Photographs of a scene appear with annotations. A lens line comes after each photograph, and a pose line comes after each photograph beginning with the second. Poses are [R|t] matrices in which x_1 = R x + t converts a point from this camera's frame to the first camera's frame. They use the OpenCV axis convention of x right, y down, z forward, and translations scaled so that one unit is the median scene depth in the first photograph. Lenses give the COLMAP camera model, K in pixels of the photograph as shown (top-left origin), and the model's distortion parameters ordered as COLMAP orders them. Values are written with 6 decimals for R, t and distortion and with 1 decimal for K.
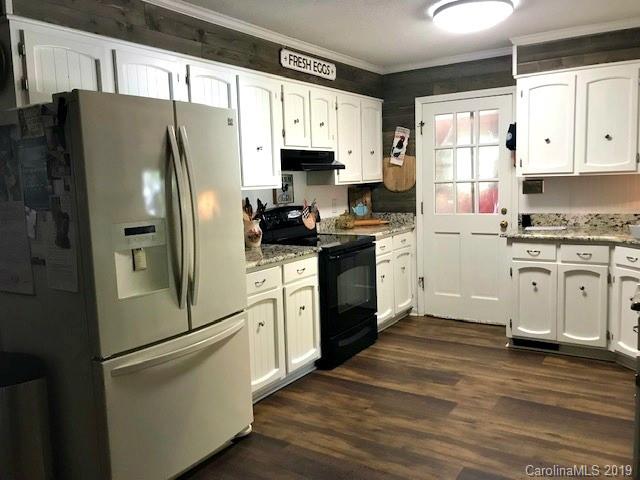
lens RADIAL K [[532.1, 0, 324.3], [0, 532.1, 240.0], [0, 0, 1]] dist [0.031738, -0.007800]
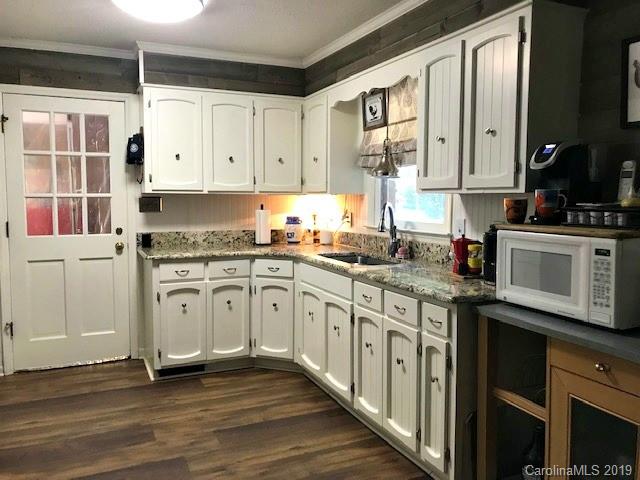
lens RADIAL K [[532.1, 0, 320.5], [0, 532.1, 237.6], [0, 0, 1]] dist [0.031738, -0.007800]
pose [[0.554098, -0.034693, 0.831728, -0.262239], [0.075869, 0.997078, -0.008954, -0.011953], [-0.828987, 0.068063, 0.555111, 0.270996]]
